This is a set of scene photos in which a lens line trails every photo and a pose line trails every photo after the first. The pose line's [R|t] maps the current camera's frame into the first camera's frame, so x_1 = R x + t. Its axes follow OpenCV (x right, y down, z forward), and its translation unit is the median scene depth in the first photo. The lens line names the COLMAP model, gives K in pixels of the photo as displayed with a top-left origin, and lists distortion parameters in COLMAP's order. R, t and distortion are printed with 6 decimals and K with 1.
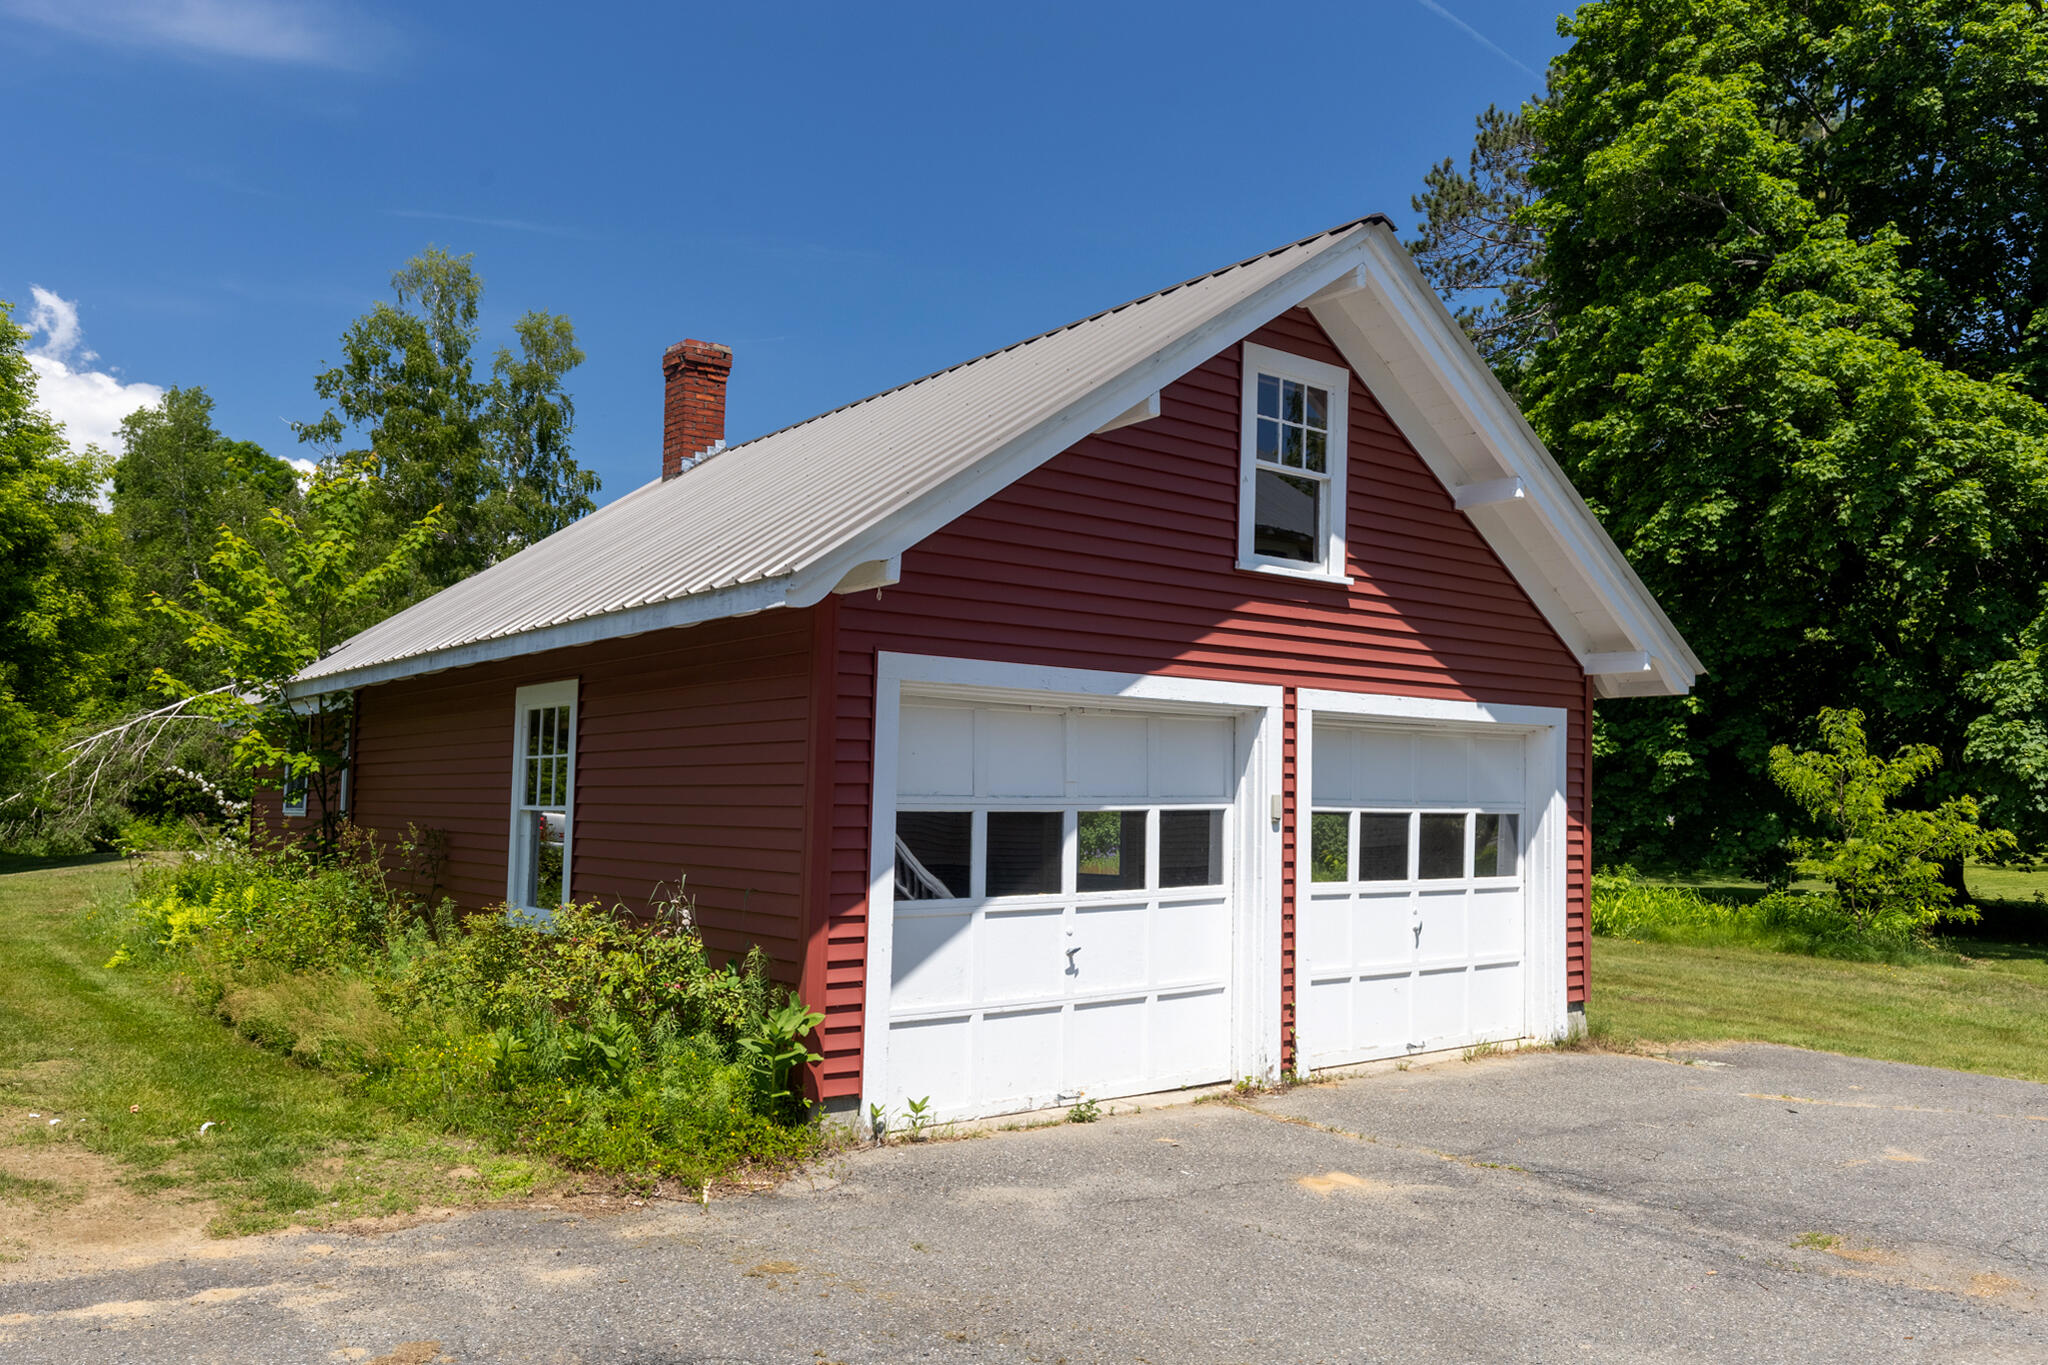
lens RADIAL K [[1506.9, 0, 1024.0], [0, 1506.9, 682.5], [0, 0, 1]] dist [-0.001397, -0.000176]
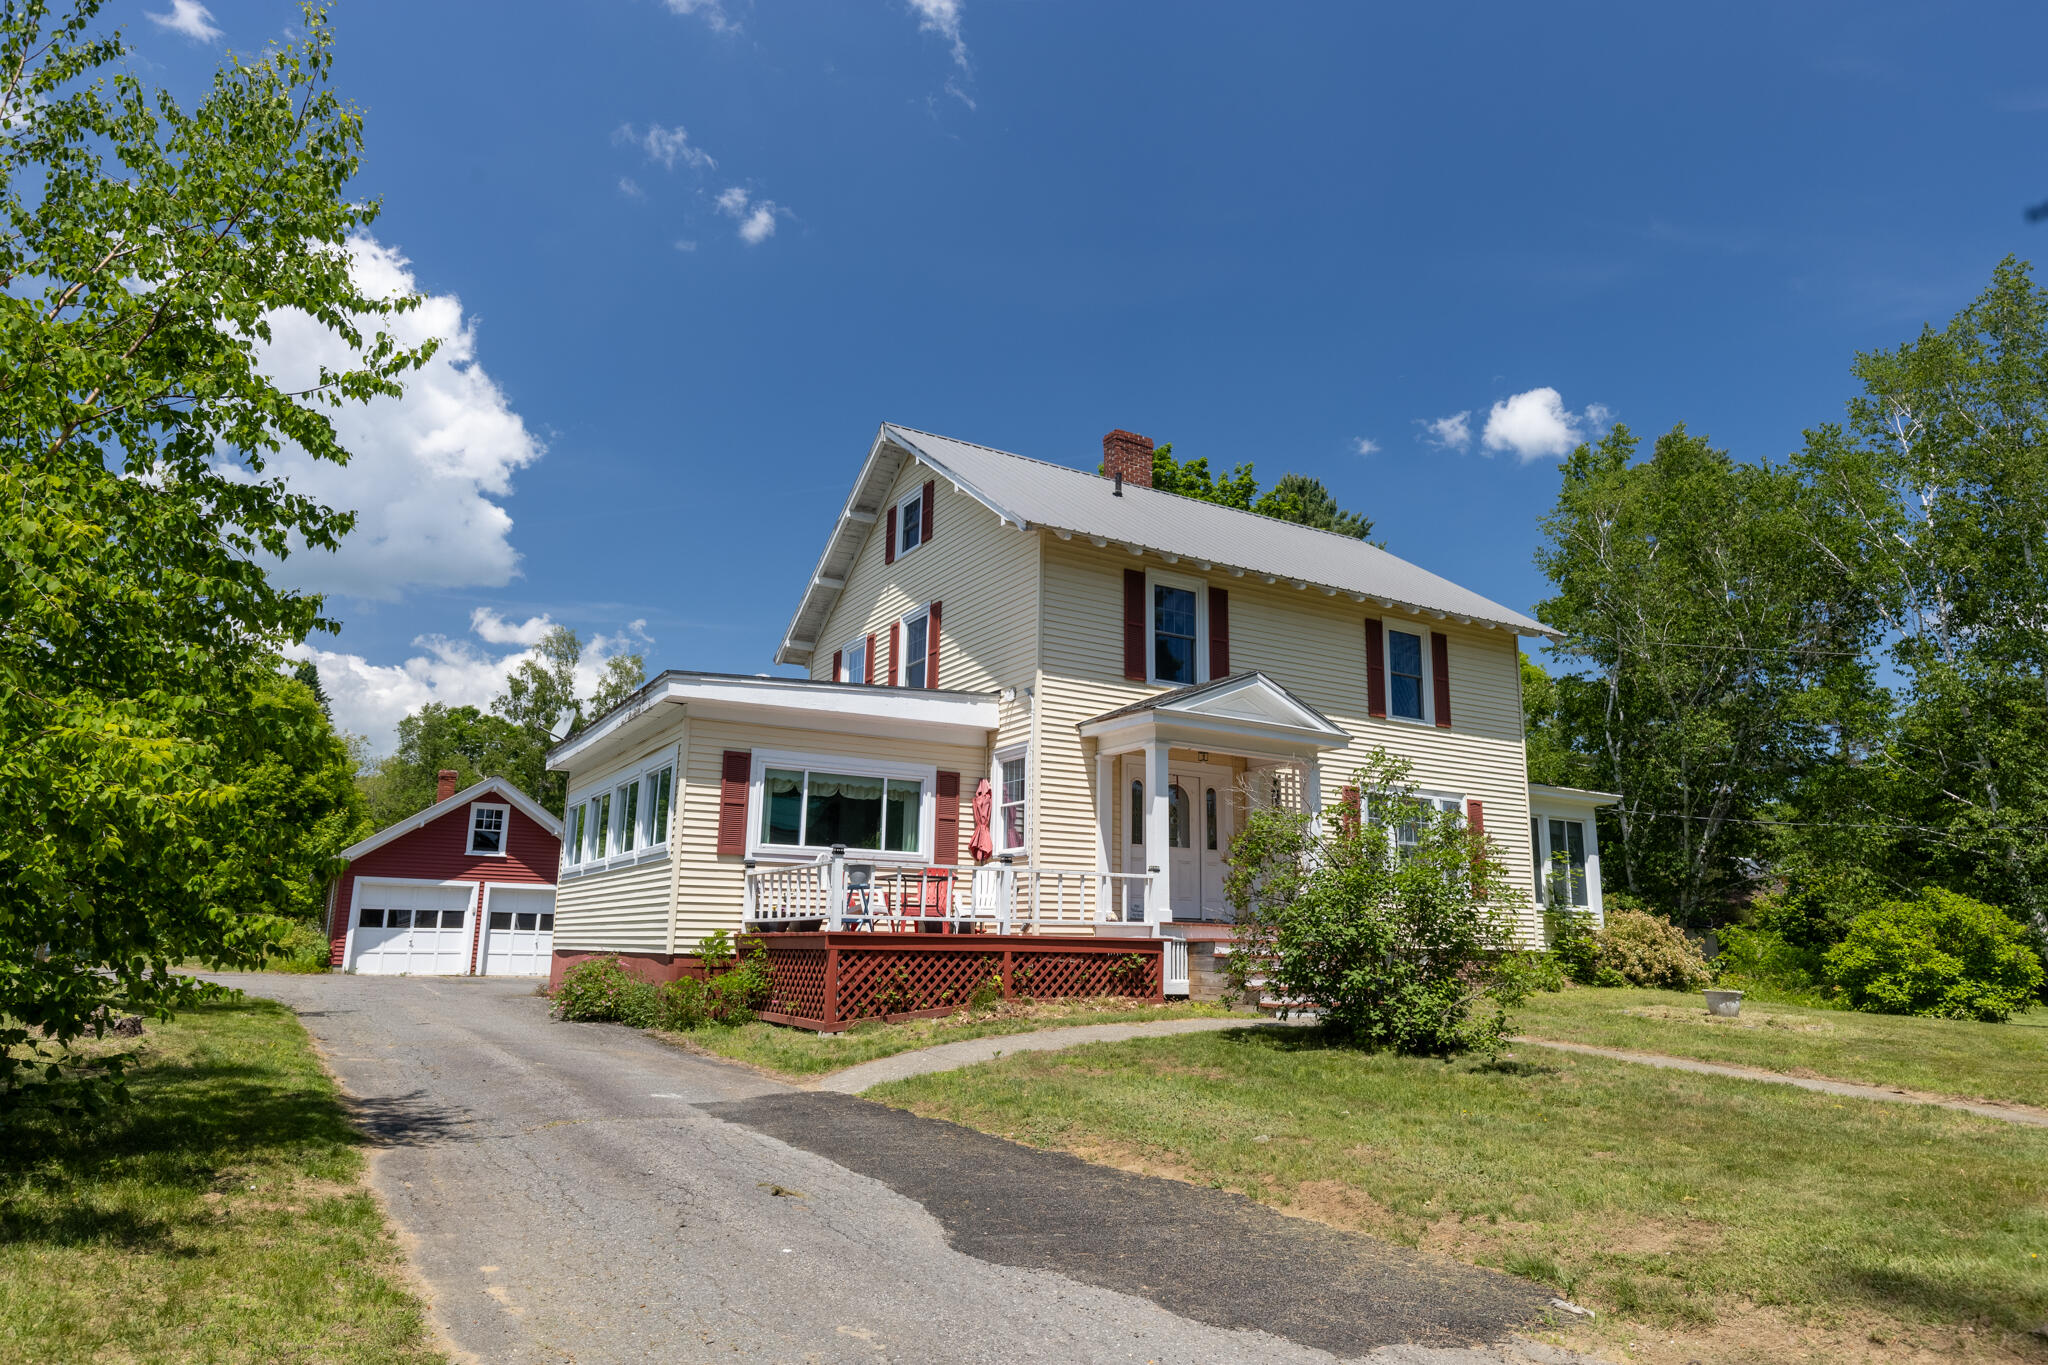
lens RADIAL K [[1227.3, 0, 1024.0], [0, 1227.3, 682.5], [0, 0, 1]] dist [-0.000682, -0.000134]
pose [[0.992235, -0.024916, -0.121853, 2.142657], [0.007071, 0.989444, -0.144741, -0.041786], [0.124173, 0.142755, 0.981938, -2.308327]]
